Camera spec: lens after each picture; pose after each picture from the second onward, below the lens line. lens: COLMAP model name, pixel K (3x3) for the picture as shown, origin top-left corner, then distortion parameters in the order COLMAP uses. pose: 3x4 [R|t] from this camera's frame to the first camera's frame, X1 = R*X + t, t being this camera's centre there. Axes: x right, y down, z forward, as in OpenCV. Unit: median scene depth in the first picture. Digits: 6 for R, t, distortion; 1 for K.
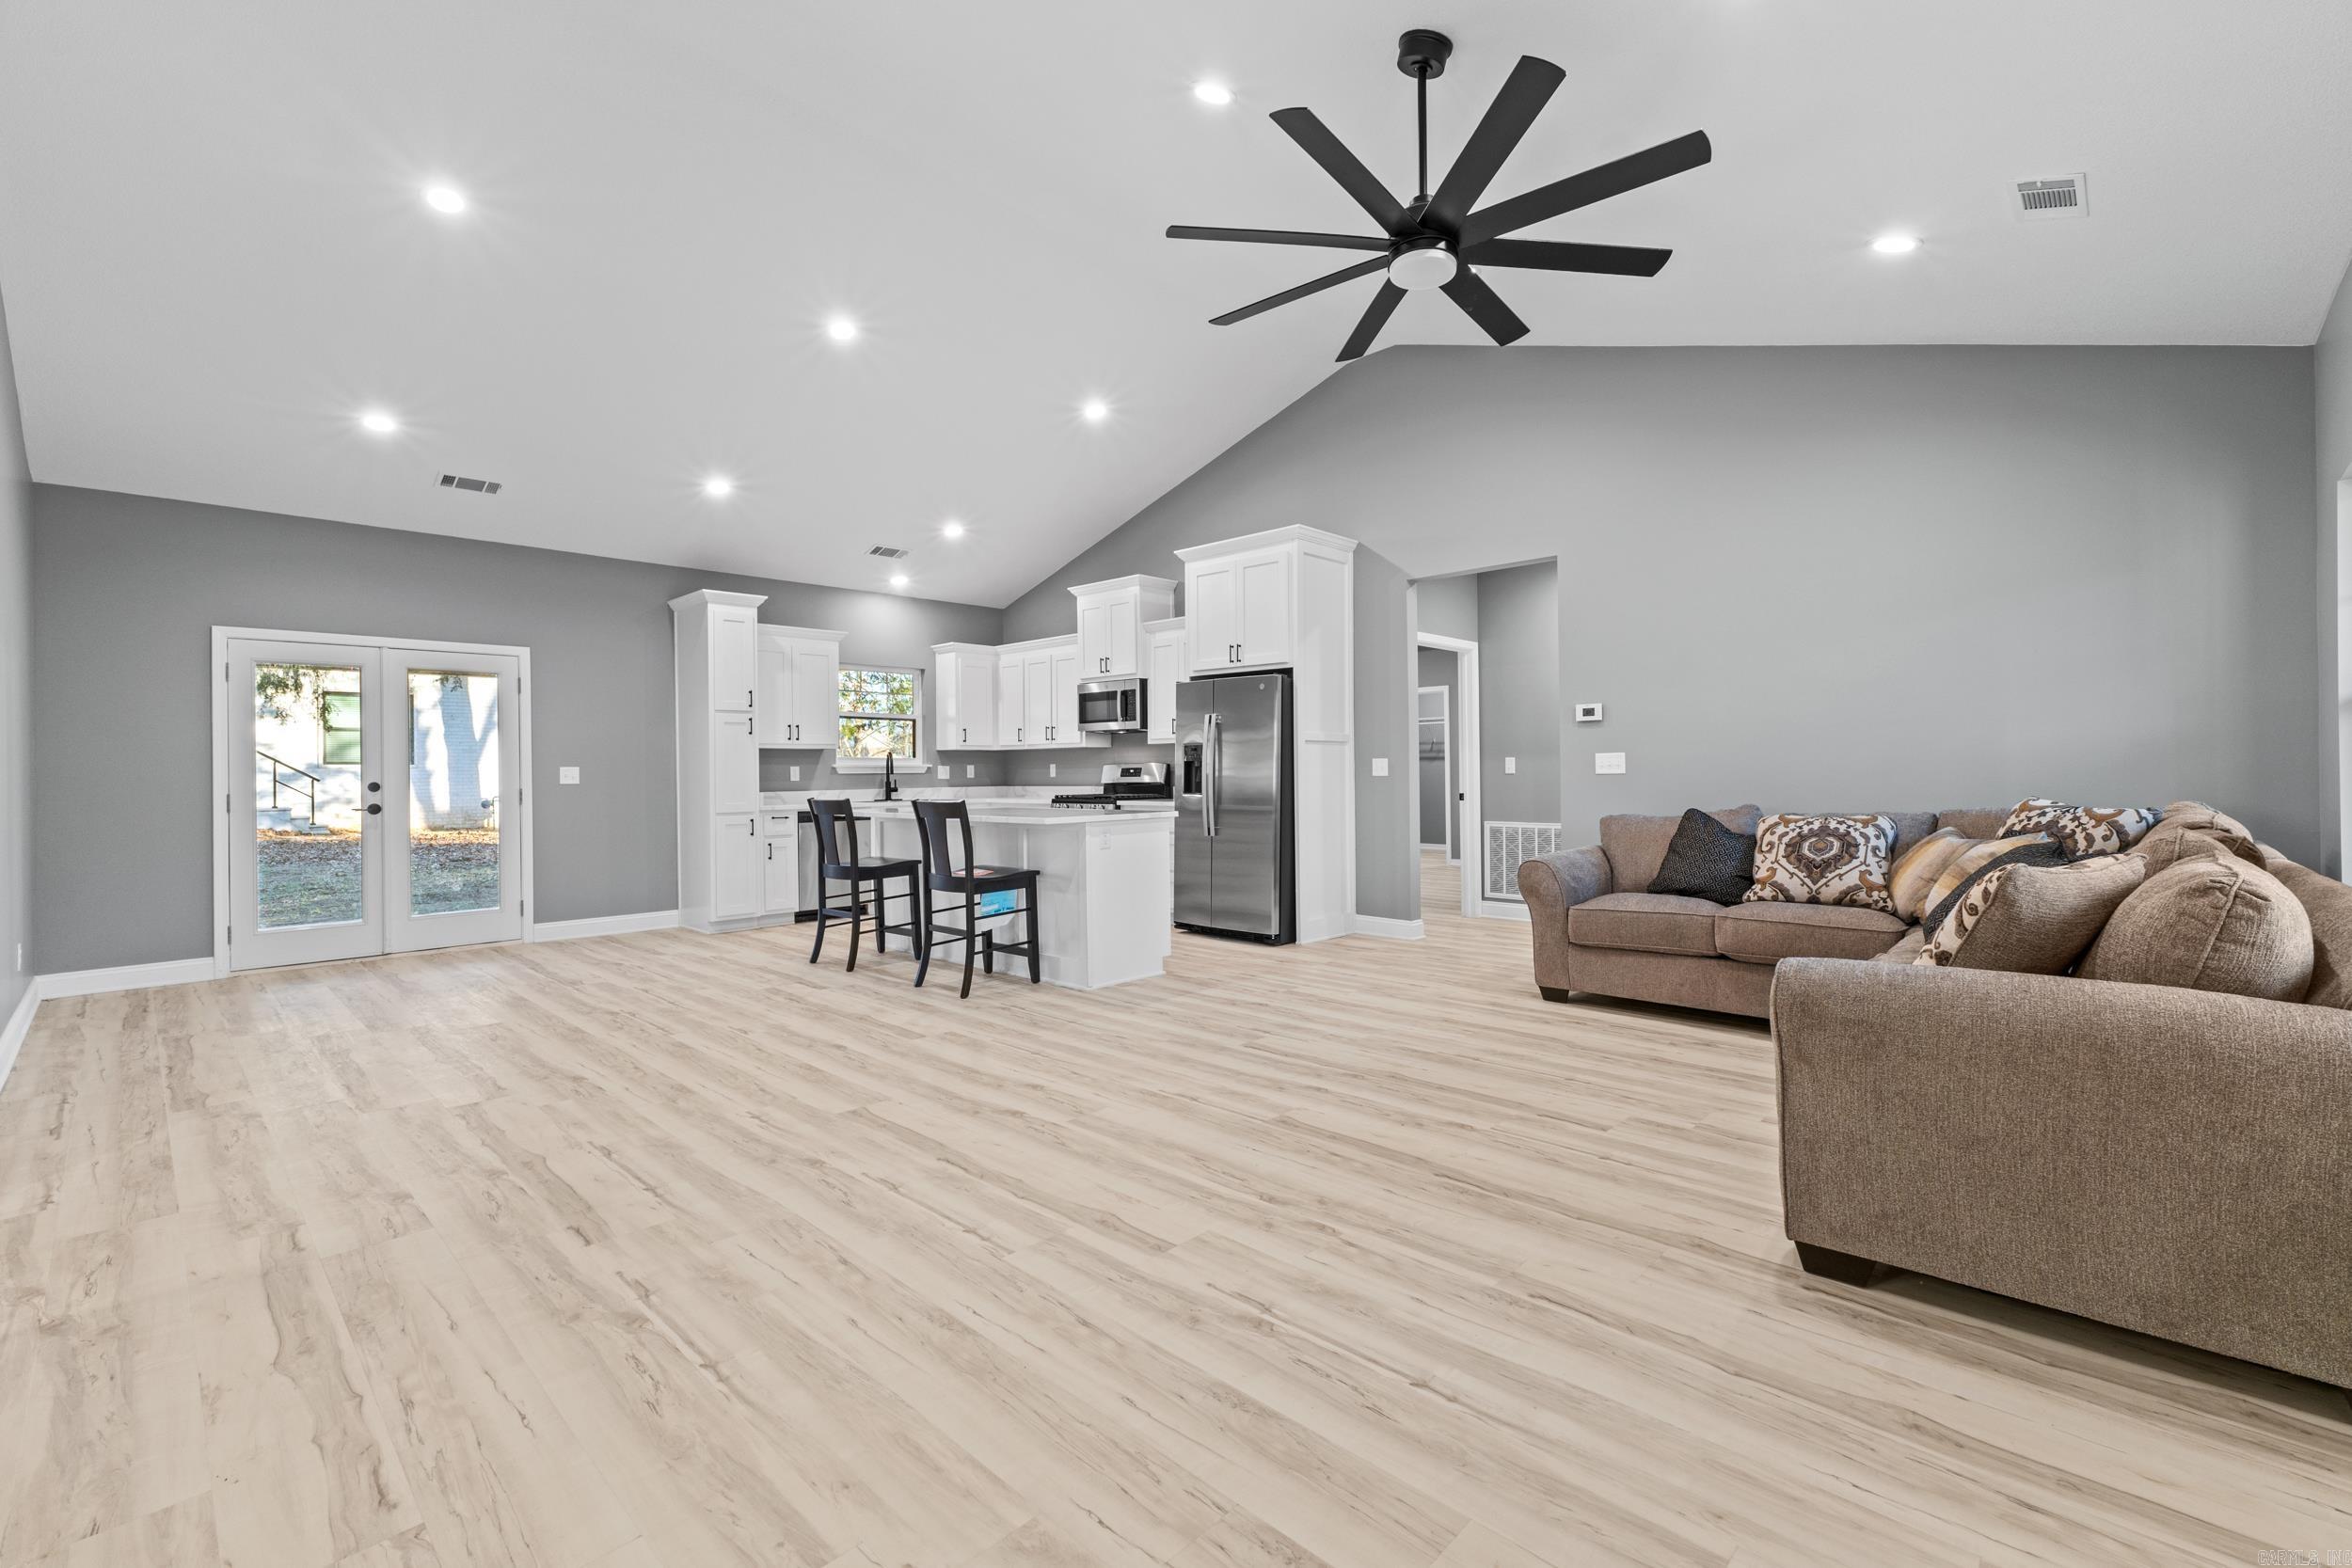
lens RADIAL K [[1006.4, 0, 1184.1], [0, 1006.4, 773.9], [0, 0, 1]] dist [0.005193, -0.001279]
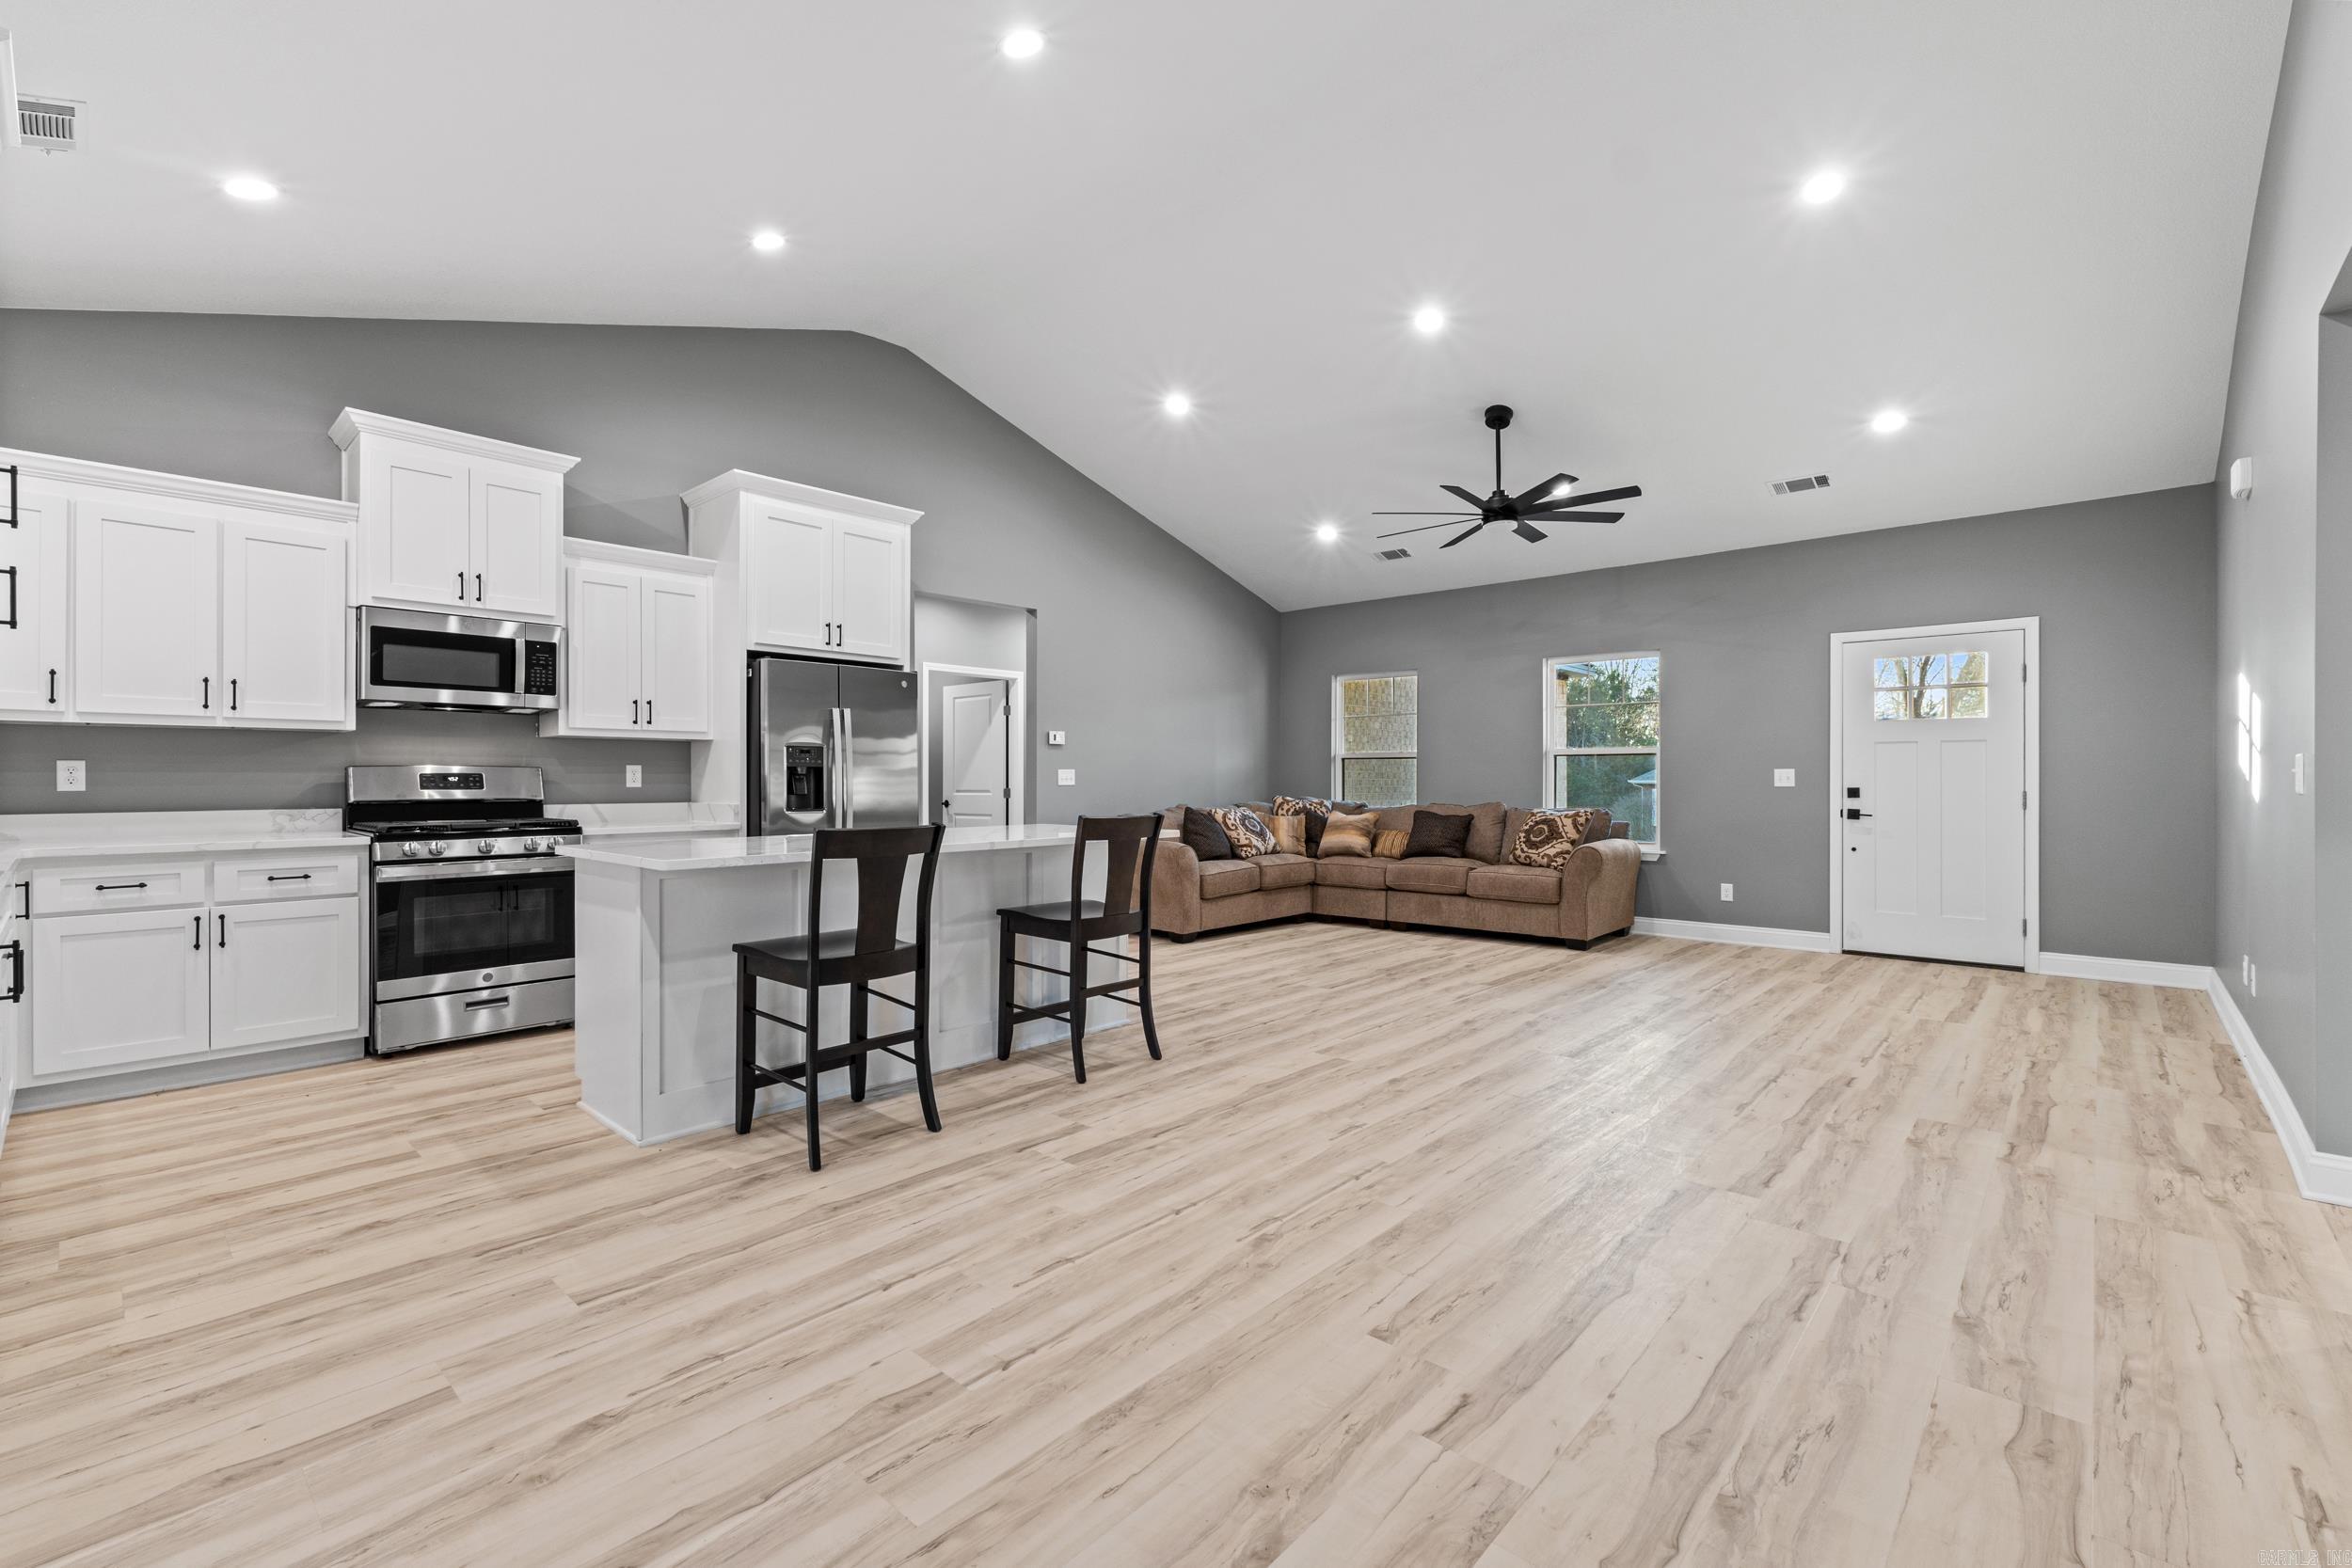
lens RADIAL K [[1006.4, 0, 1180.9], [0, 1006.4, 783.7], [0, 0, 1]] dist [0.005193, -0.001279]
pose [[-0.025851, 0.006556, 0.999644, -0.774936], [0.003764, 0.999972, -0.006460, 0.005822], [-0.999659, 0.003596, -0.025875, 0.757547]]
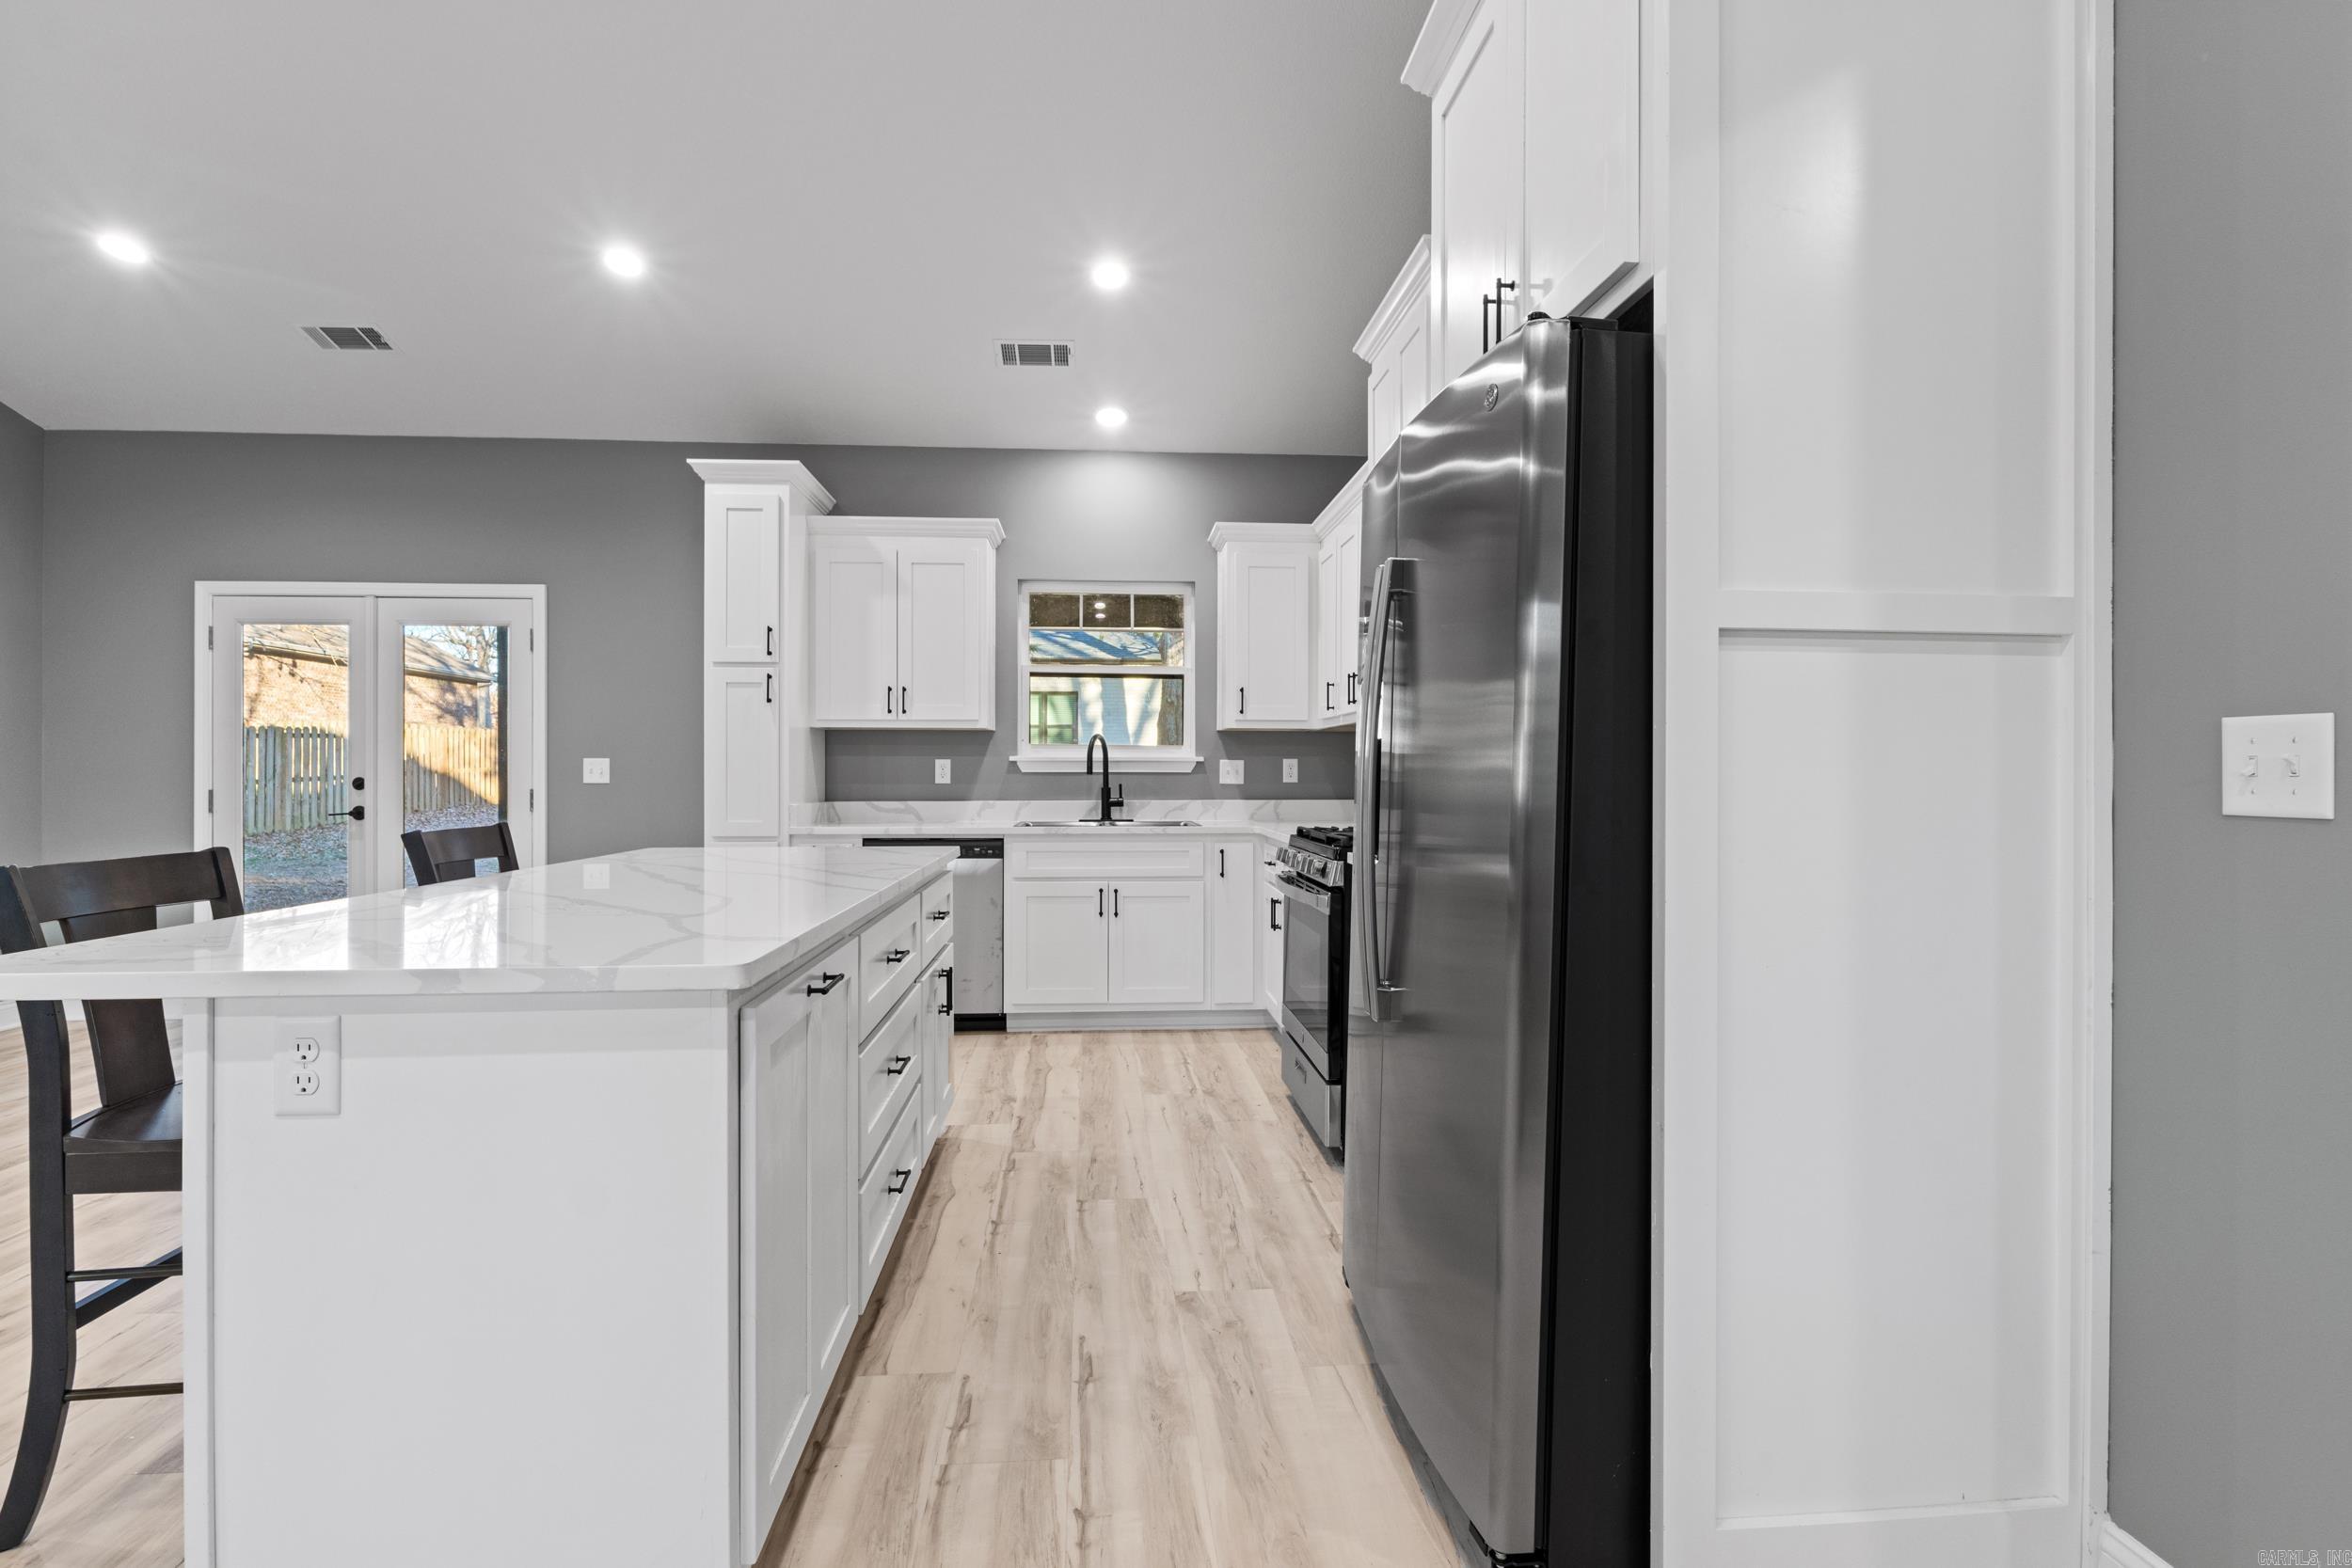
lens RADIAL K [[1107.9, 0, 1173.8], [0, 1107.9, 772.2], [0, 0, 1]] dist [0.001706, 0.000619]
pose [[0.743951, 0.009983, -0.668160, 0.183316], [-0.010582, 0.999939, 0.003158, -0.004216], [0.668151, 0.004721, 0.744011, 0.746666]]
